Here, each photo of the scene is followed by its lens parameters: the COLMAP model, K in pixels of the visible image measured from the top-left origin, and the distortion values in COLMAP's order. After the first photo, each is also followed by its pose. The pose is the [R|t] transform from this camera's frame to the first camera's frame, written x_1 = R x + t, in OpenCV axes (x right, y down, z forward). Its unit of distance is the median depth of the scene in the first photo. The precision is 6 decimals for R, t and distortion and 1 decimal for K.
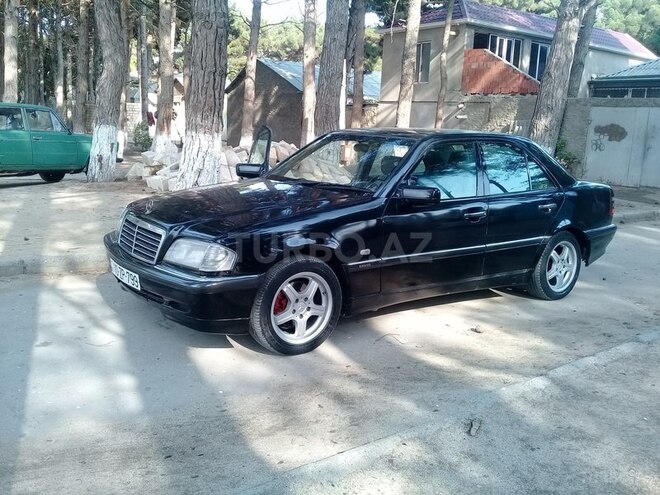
lens RADIAL K [[590.2, 0, 330.4], [0, 590.2, 245.7], [0, 0, 1]] dist [-0.012083, -0.013933]
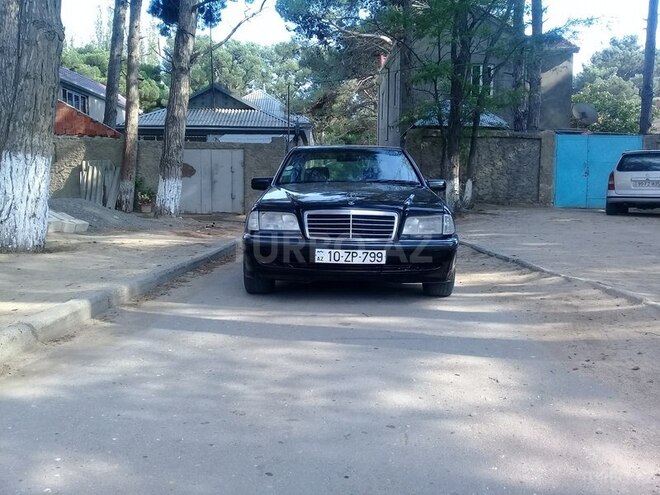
lens RADIAL K [[590.2, 0, 328.9], [0, 590.2, 248.6], [0, 0, 1]] dist [-0.012083, -0.013933]
pose [[0.548224, -0.111130, 0.828916, -0.389338], [0.178826, 0.983786, 0.013622, 0.002207], [-0.816990, 0.140764, 0.559208, 0.111315]]
